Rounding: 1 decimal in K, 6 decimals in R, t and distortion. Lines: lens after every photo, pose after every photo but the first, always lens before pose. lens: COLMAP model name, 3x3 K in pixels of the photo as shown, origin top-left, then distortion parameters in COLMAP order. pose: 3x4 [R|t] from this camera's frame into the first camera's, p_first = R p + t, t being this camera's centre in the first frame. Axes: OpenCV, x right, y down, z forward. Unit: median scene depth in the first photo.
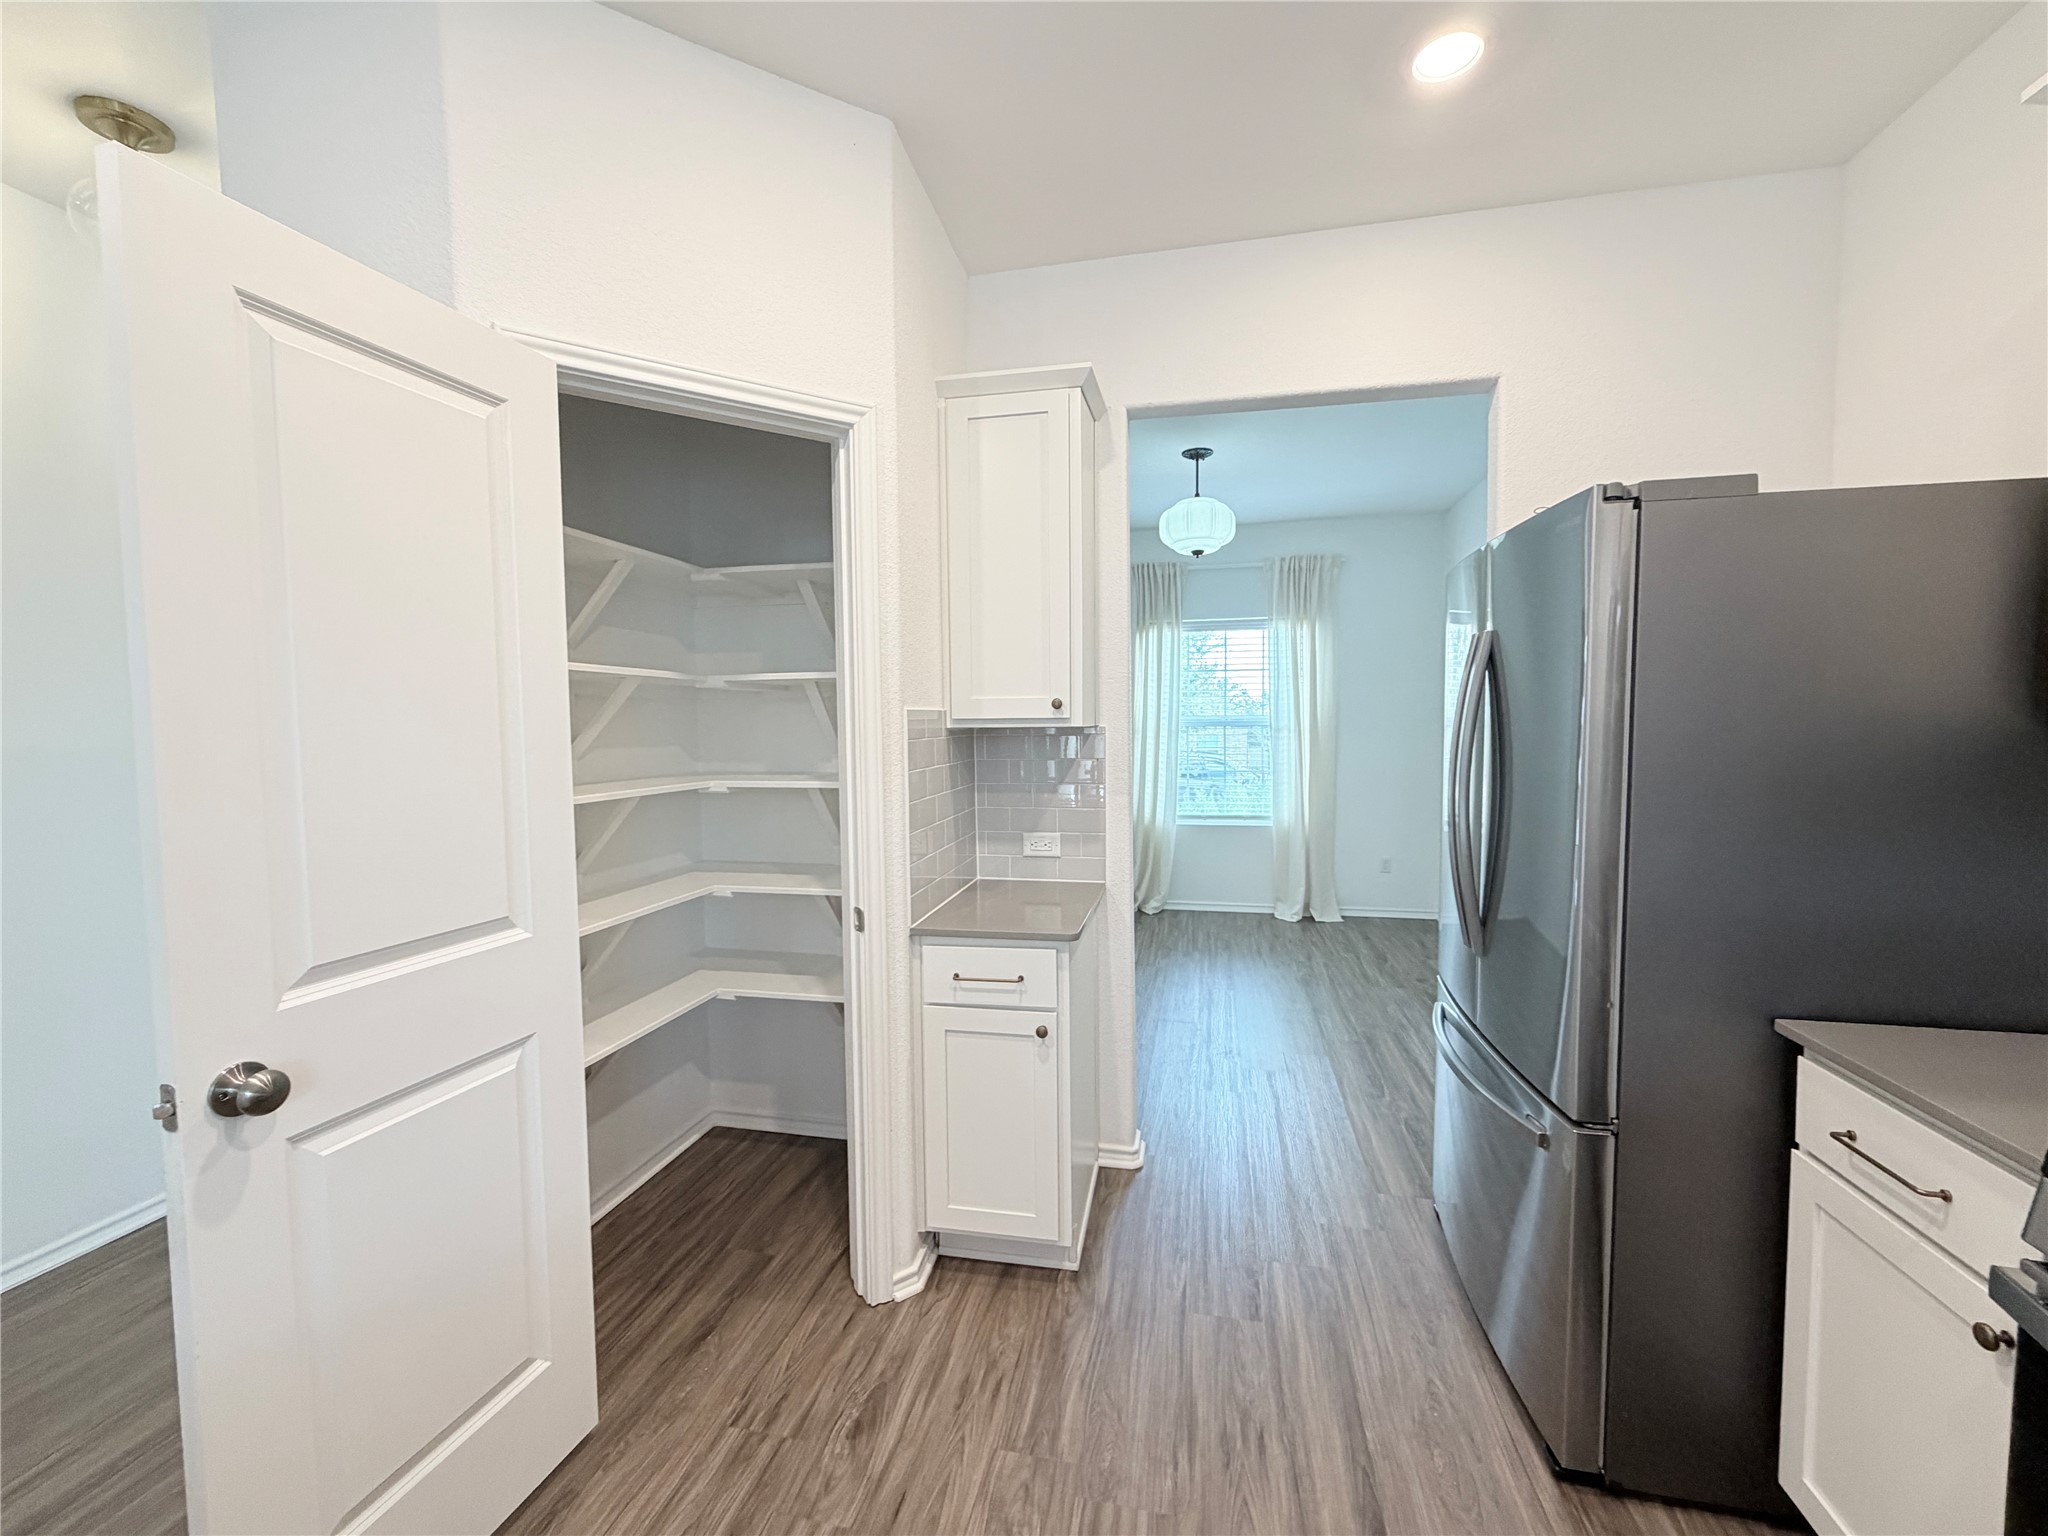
lens RADIAL K [[837.8, 0, 1028.2], [0, 837.8, 767.5], [0, 0, 1]] dist [0.000733, 0.000066]
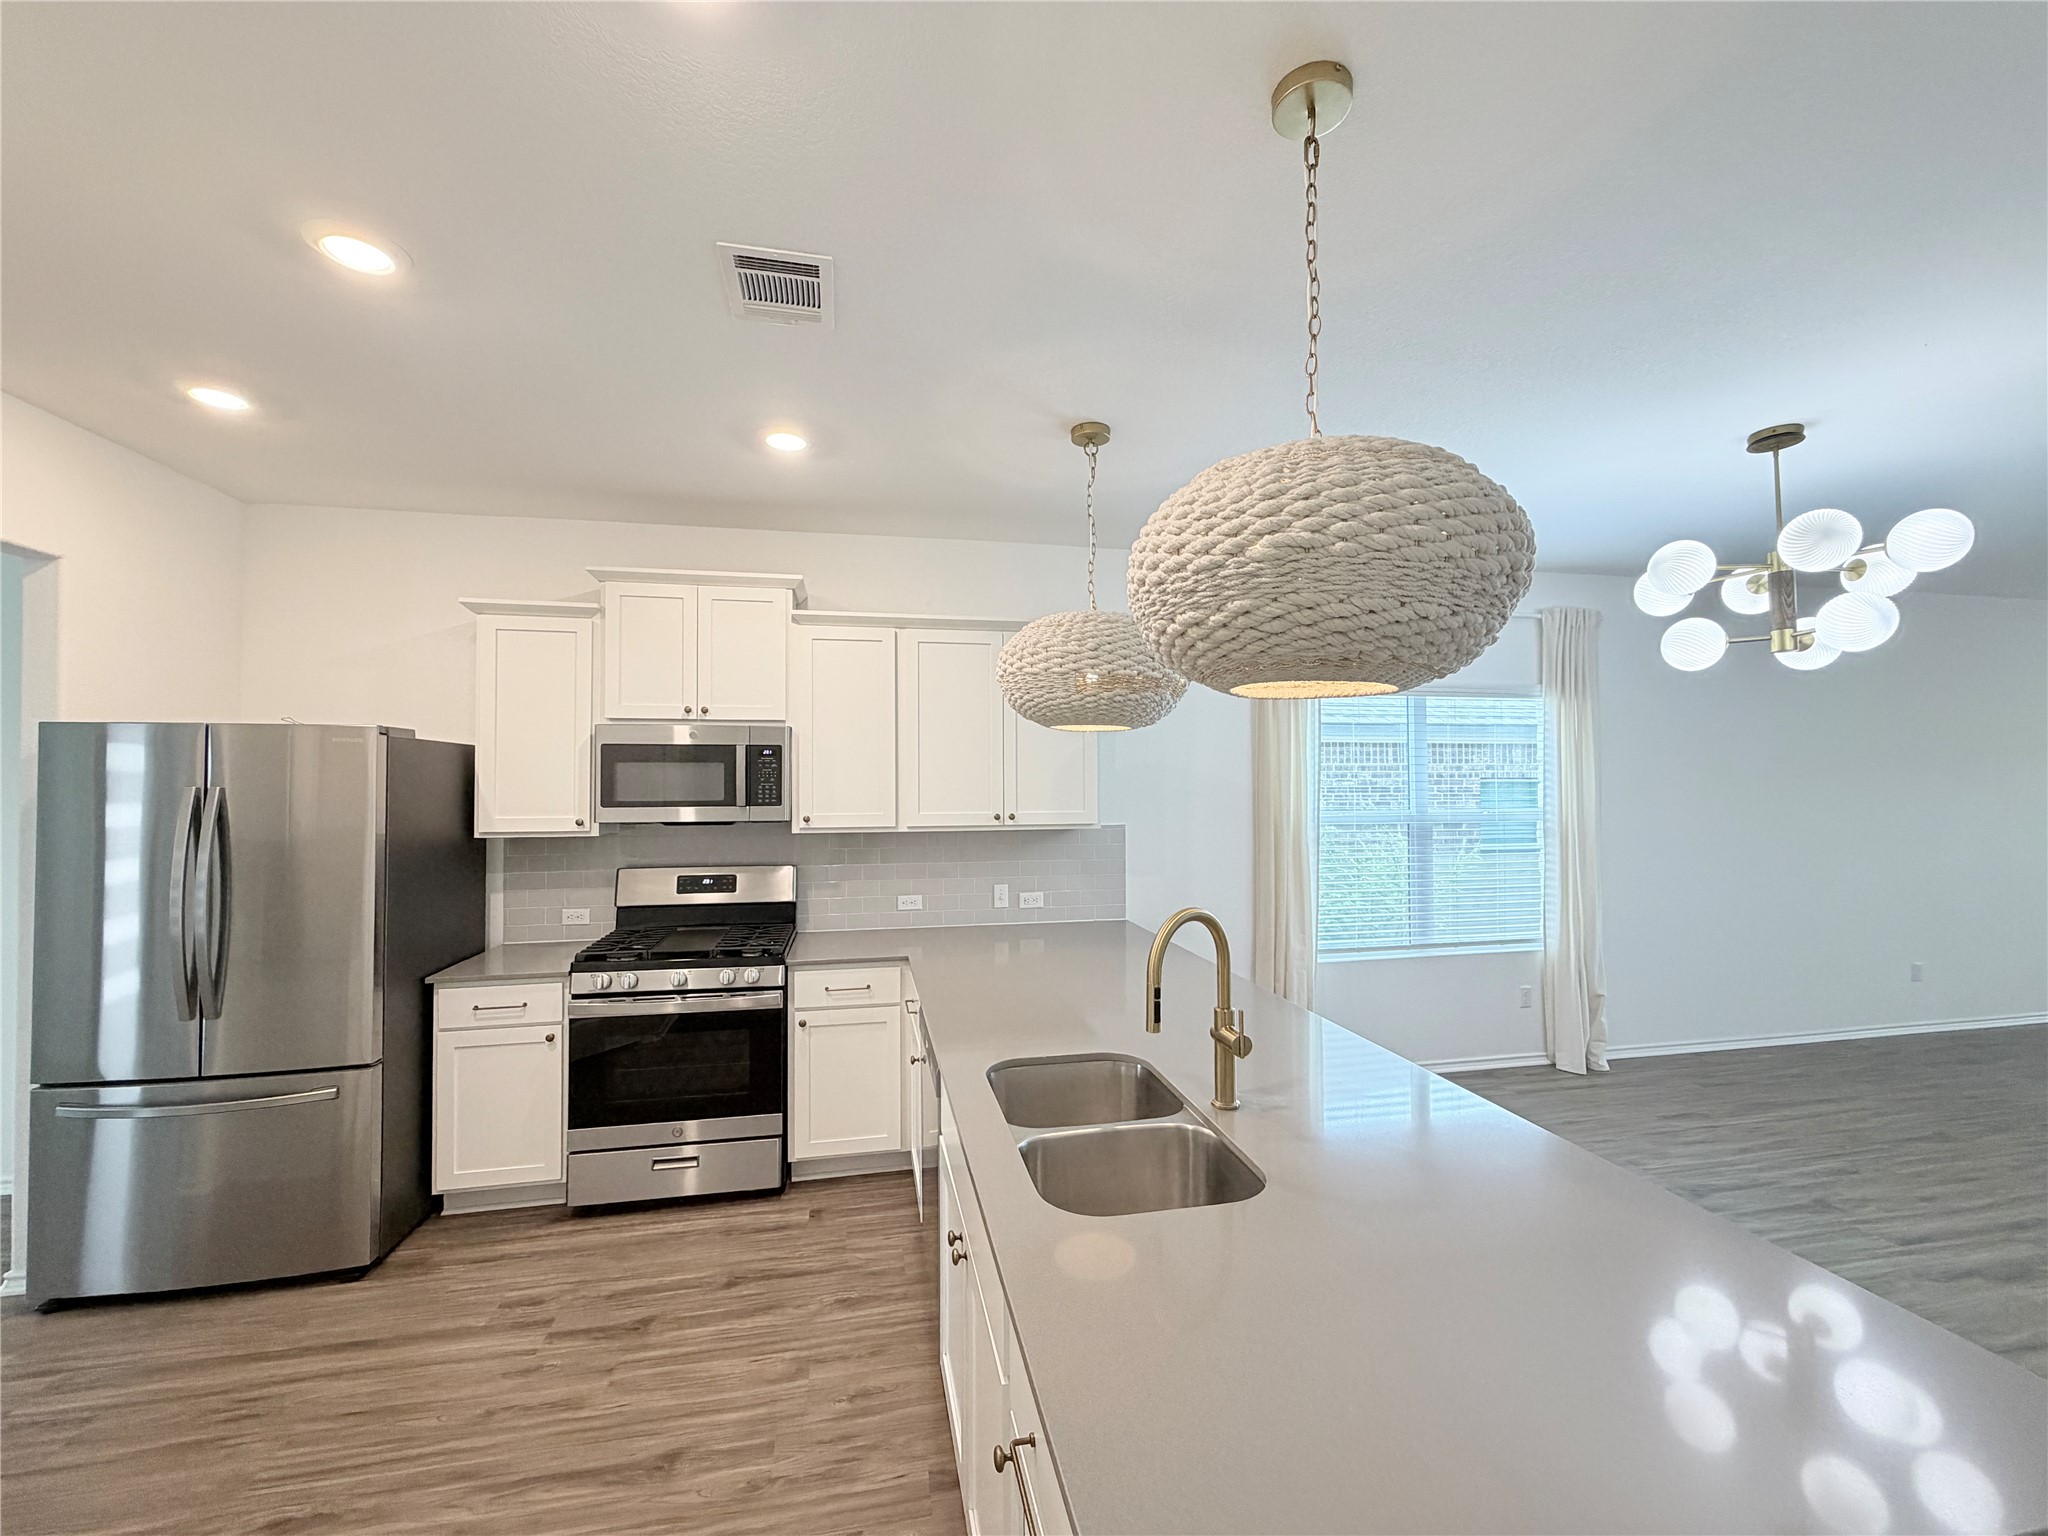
lens RADIAL K [[816.4, 0, 1020.4], [0, 816.4, 767.1], [0, 0, 1]] dist [-0.001036, 0.000035]
pose [[-0.400511, 0.030286, 0.915791, -0.535148], [0.058397, 0.998265, -0.007475, -0.044894], [-0.914429, 0.050486, -0.401585, 0.127911]]
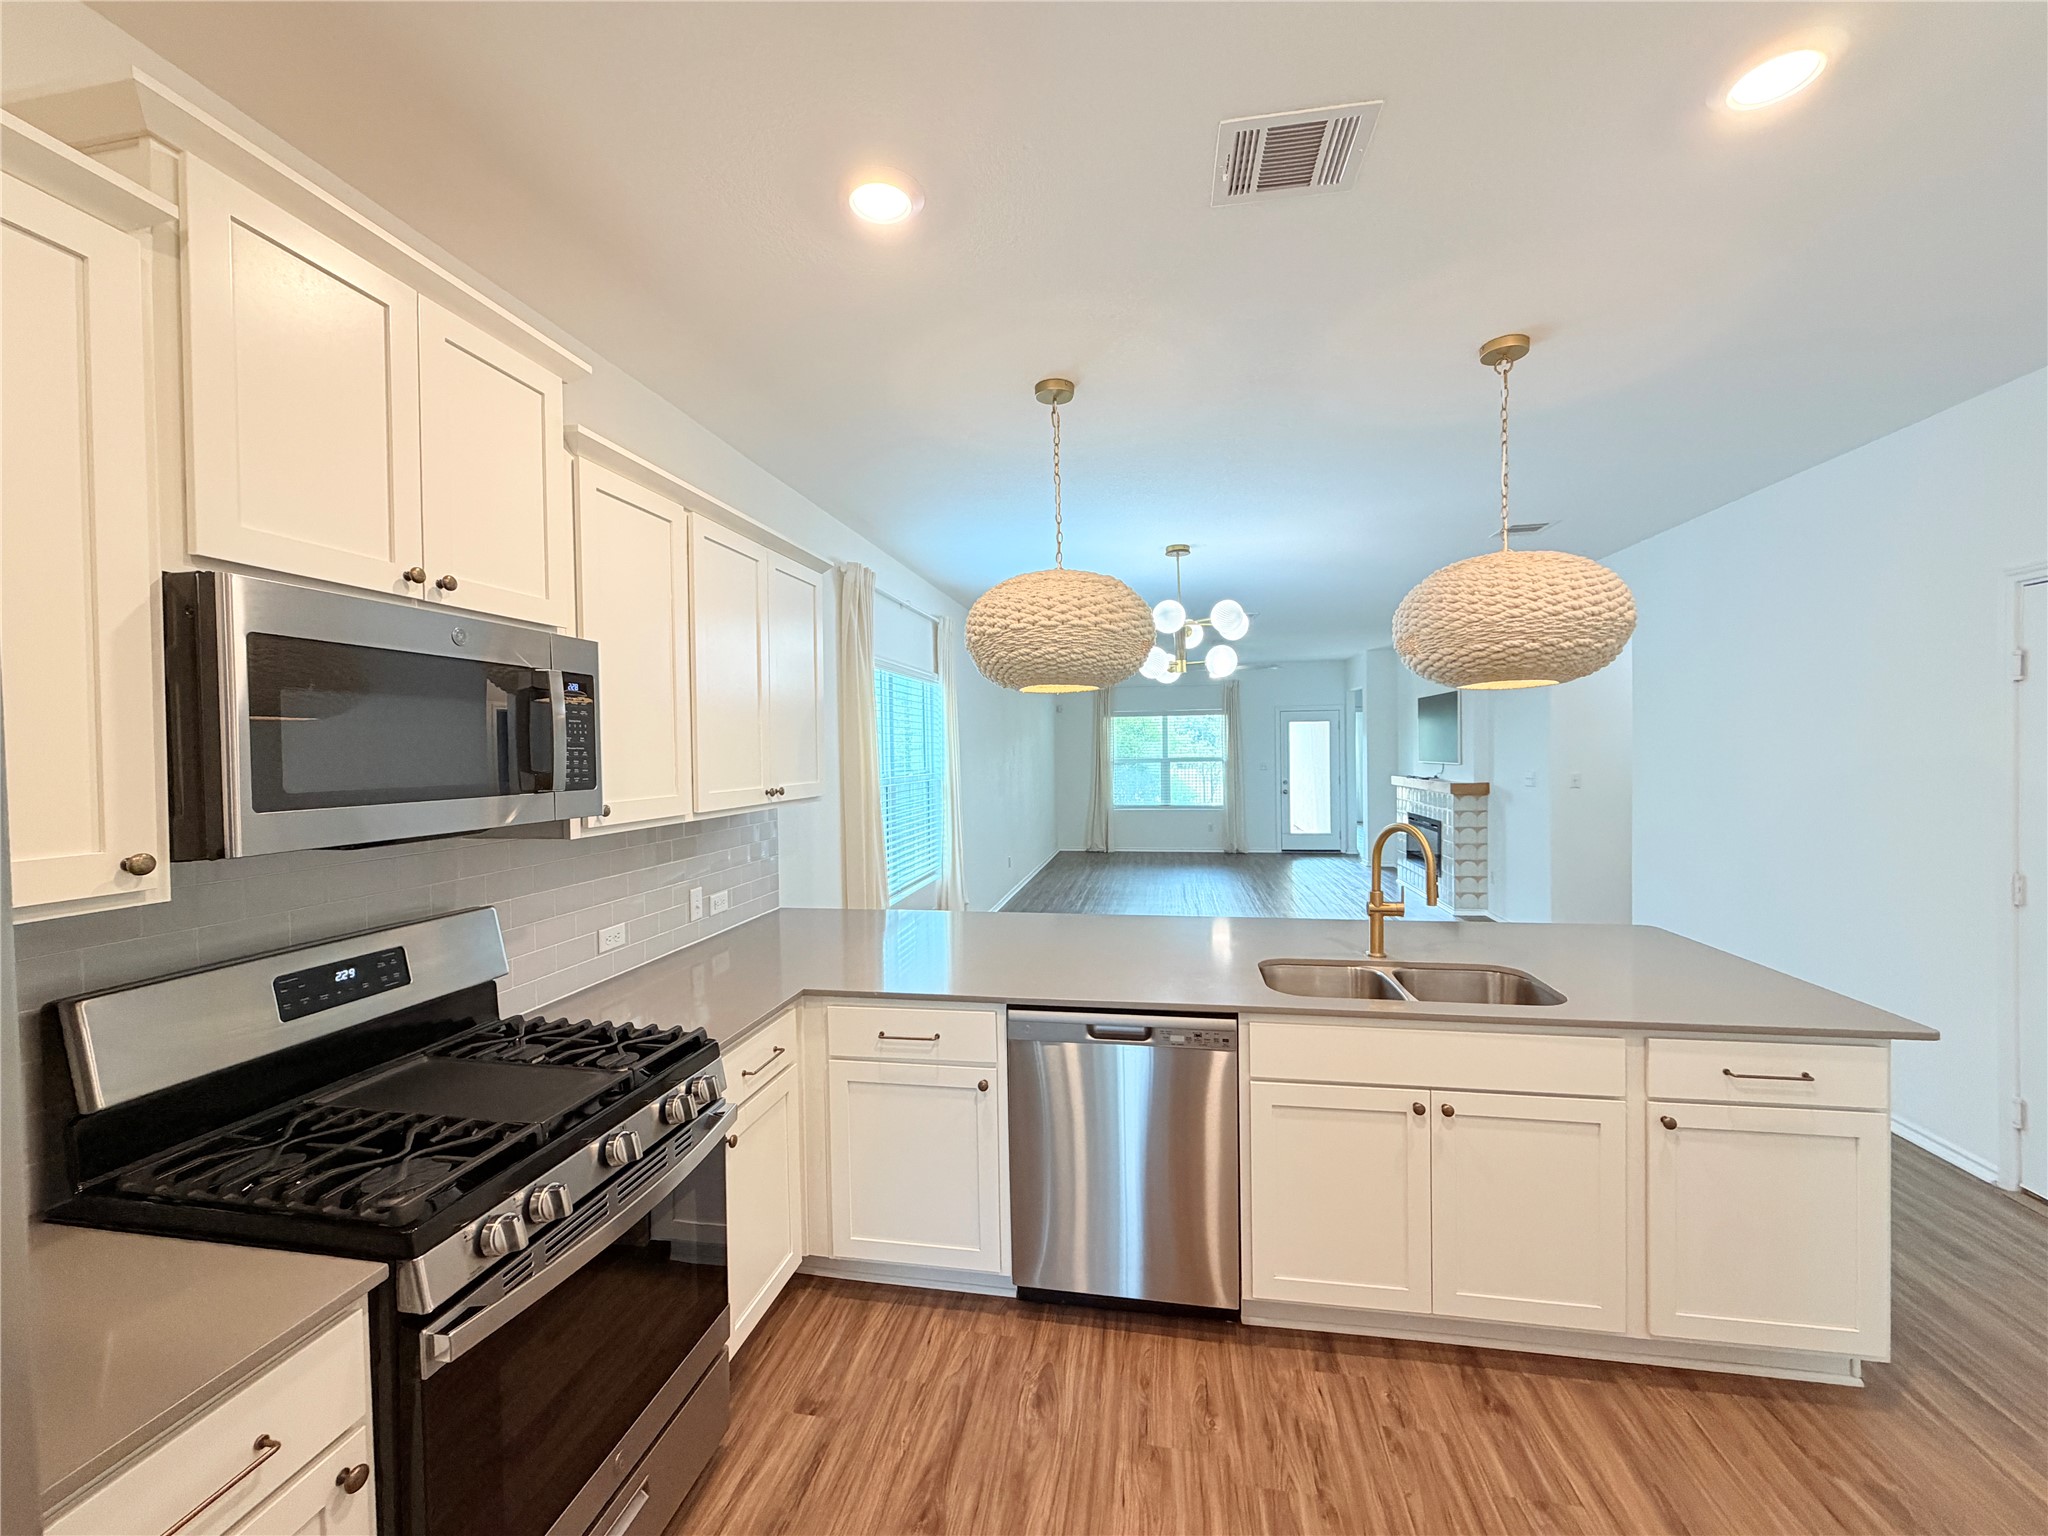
lens RADIAL K [[811.9, 0, 1023.5], [0, 811.9, 768.9], [0, 0, 1]] dist [0.000397, 0.000265]
pose [[-0.998986, 0.026616, -0.036314, 0.069162], [0.023713, 0.996659, 0.078160, -0.064850], [0.038273, 0.077220, -0.996279, 0.451912]]
